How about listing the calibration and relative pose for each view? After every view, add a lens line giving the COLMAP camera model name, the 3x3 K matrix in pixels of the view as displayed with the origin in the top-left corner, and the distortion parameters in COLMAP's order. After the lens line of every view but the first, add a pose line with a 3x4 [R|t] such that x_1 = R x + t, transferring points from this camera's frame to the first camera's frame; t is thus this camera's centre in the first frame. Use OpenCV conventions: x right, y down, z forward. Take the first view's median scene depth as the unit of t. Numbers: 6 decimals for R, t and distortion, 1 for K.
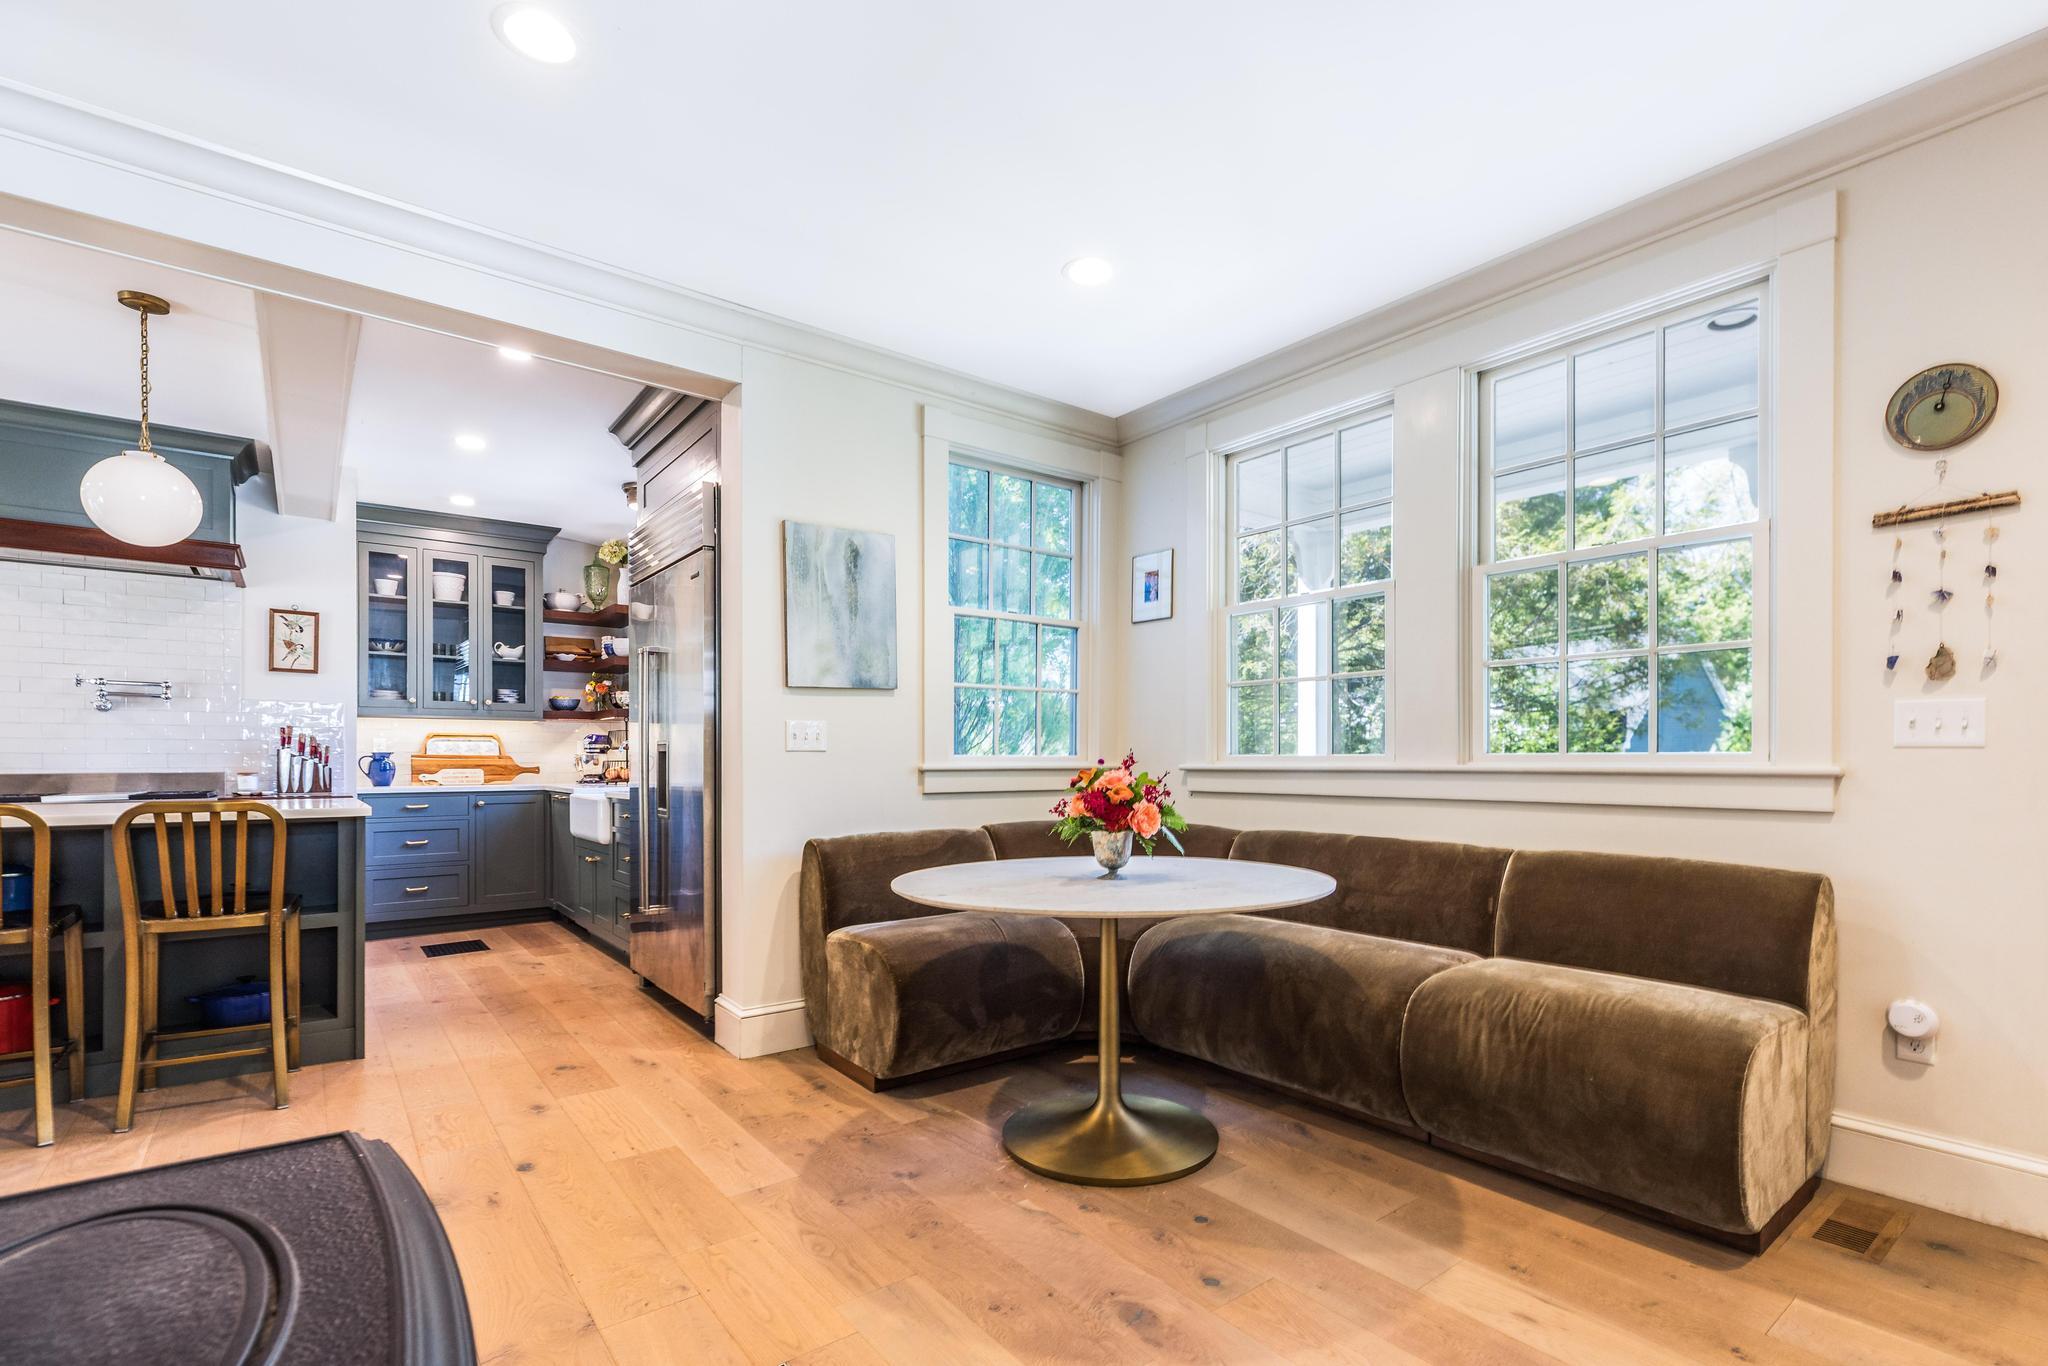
lens RADIAL K [[967.3, 0, 1046.0], [0, 967.3, 746.8], [0, 0, 1]] dist [0.000422, 0.000112]
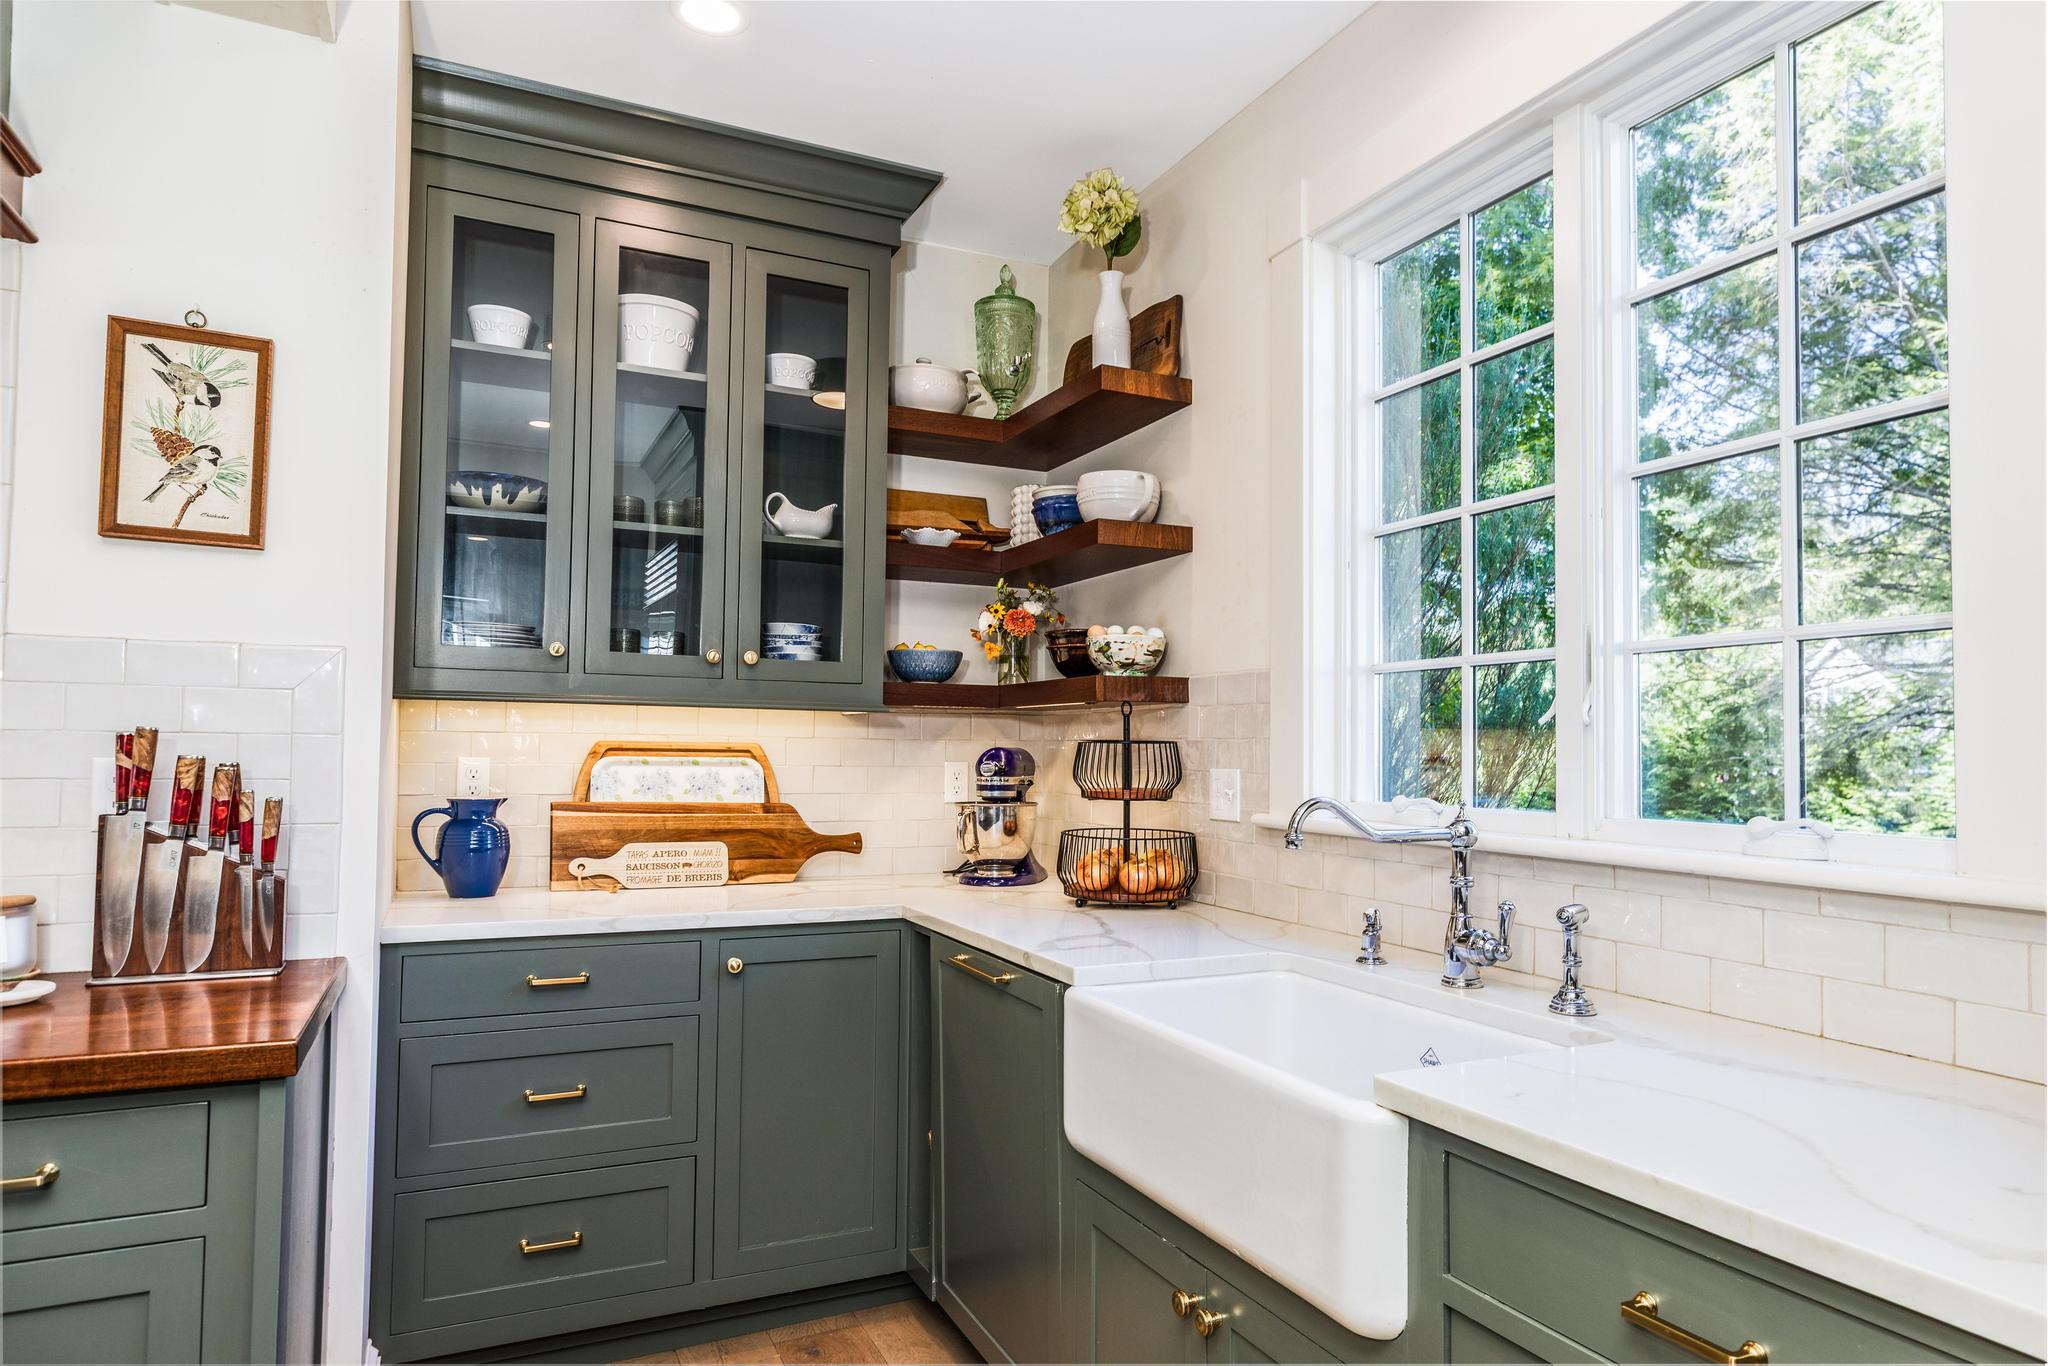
lens RADIAL K [[1233.5, 0, 1026.3], [0, 1233.5, 690.8], [0, 0, 1]] dist [0.001135, -0.000161]
pose [[0.973429, 0.001227, -0.228984, -0.379069], [-0.010428, 0.999186, -0.038980, -0.017848], [0.228750, 0.040332, 0.972649, 0.592389]]
